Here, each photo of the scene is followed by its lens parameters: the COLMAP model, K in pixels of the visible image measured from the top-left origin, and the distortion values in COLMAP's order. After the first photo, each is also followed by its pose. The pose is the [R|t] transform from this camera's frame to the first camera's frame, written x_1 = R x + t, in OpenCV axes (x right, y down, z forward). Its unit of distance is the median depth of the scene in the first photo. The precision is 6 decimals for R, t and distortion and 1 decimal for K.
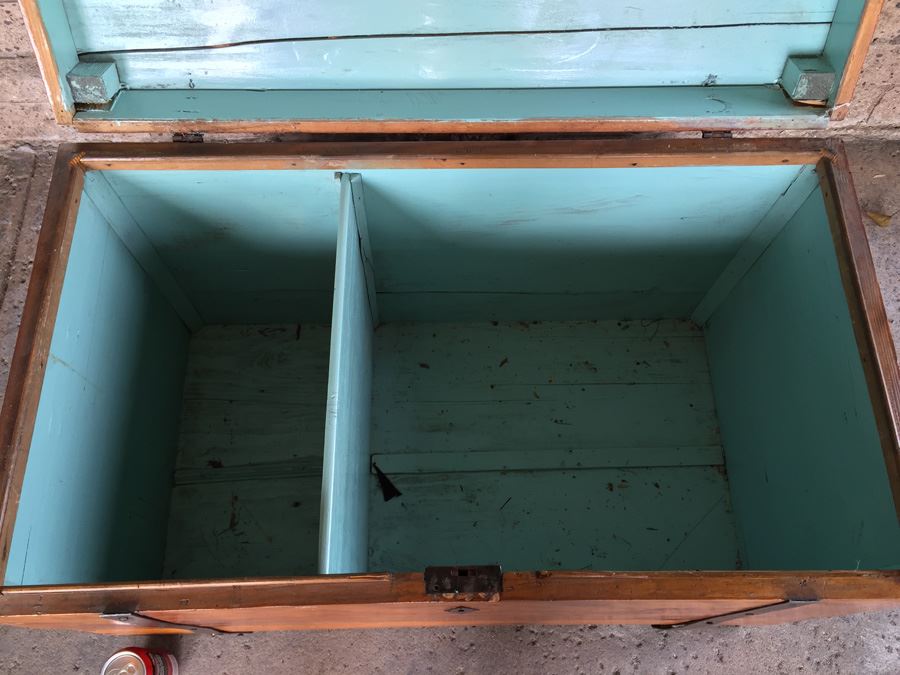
lens RADIAL K [[772.3, 0, 445.1], [0, 772.3, 336.0], [0, 0, 1]] dist [0.089470, -0.129689]
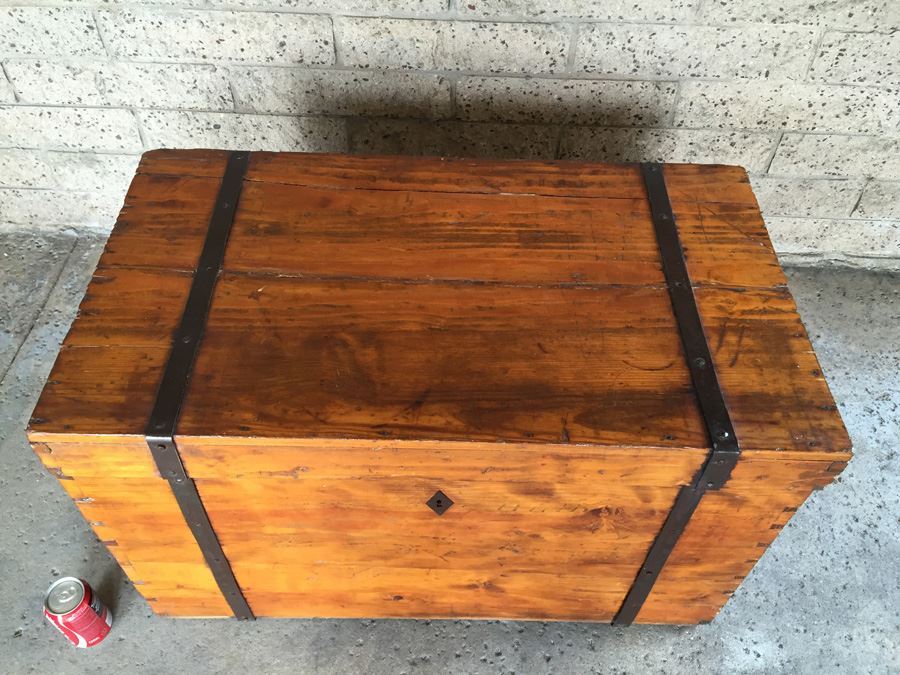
lens RADIAL K [[772.3, 0, 443.4], [0, 772.3, 337.6], [0, 0, 1]] dist [0.089470, -0.129689]
pose [[0.997979, 0.056784, -0.028540, 0.142000], [-0.062697, 0.953123, -0.296015, 0.325616], [0.010393, 0.297206, 0.954757, -0.193110]]
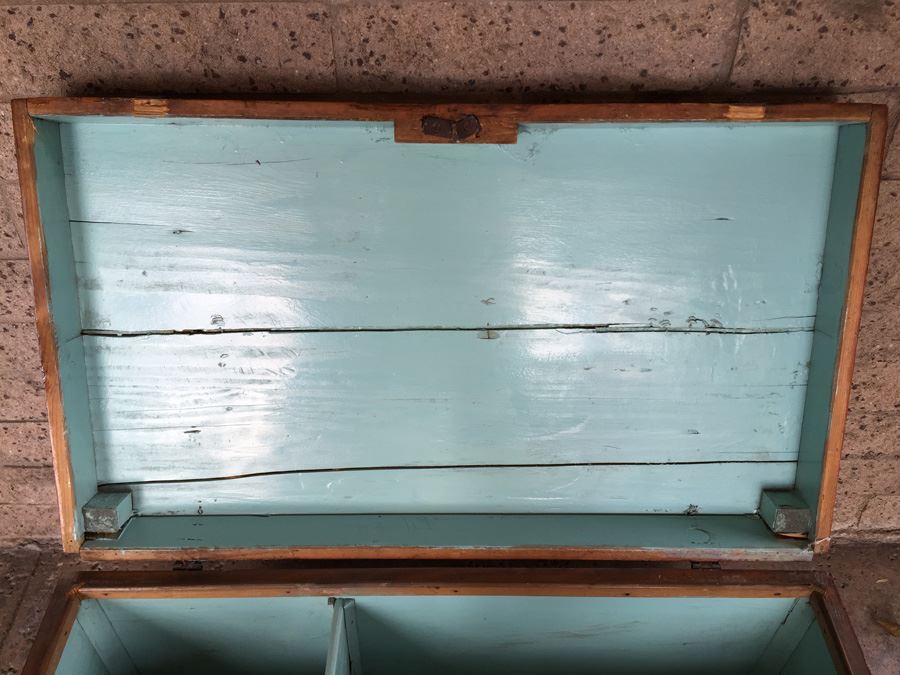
lens RADIAL K [[772.3, 0, 445.0], [0, 772.3, 334.8], [0, 0, 1]] dist [0.089470, -0.129689]
pose [[0.999922, 0.004145, -0.011763, 0.014668], [-0.008780, 0.903806, -0.427851, -0.069683], [0.008858, 0.427921, 0.903773, -0.041585]]
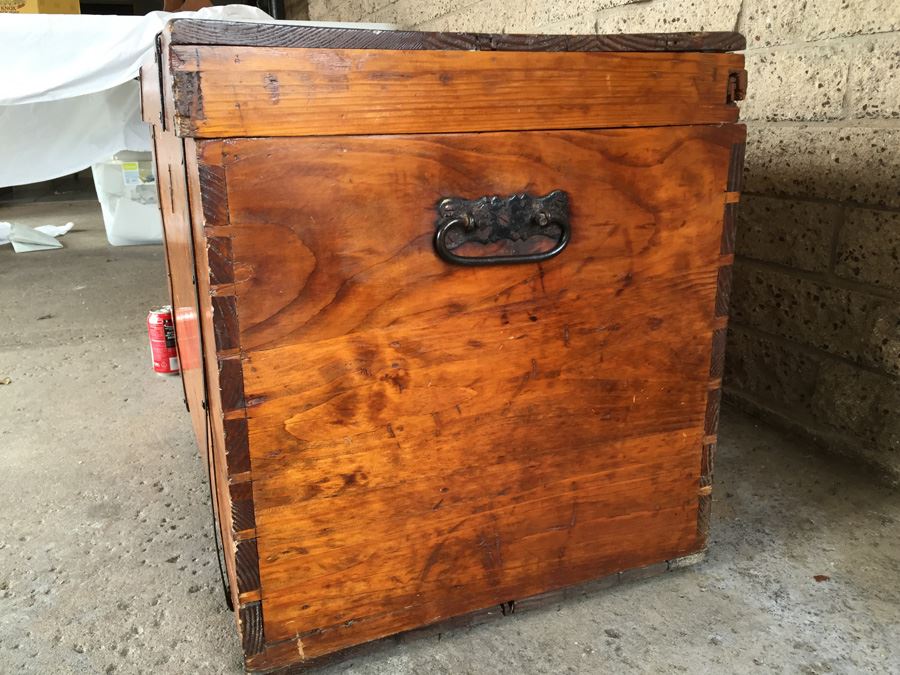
lens RADIAL K [[772.3, 0, 444.0], [0, 772.3, 333.2], [0, 0, 1]] dist [0.089470, -0.129689]
pose [[0.316458, 0.243017, -0.916950, 1.034258], [-0.868718, 0.462512, -0.177233, 0.214779], [0.381030, 0.852658, 0.357479, 0.597816]]
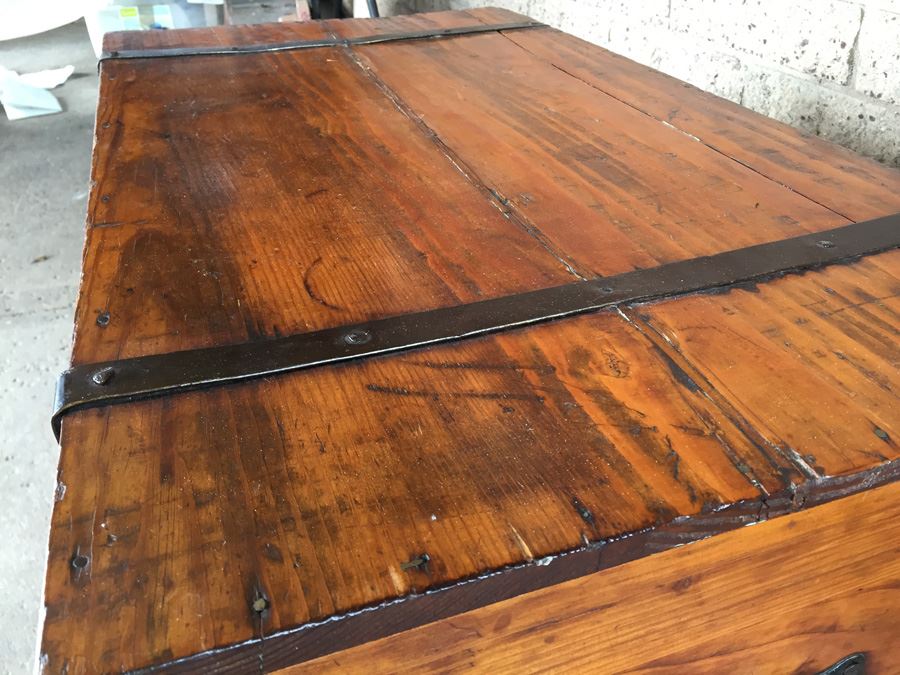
lens RADIAL K [[772.3, 0, 444.7], [0, 772.3, 334.6], [0, 0, 1]] dist [0.089470, -0.129689]
pose [[0.271505, 0.494710, -0.825559, 0.641676], [-0.880640, 0.473752, -0.005727, 0.067536], [0.388277, 0.728575, 0.564287, 0.421670]]
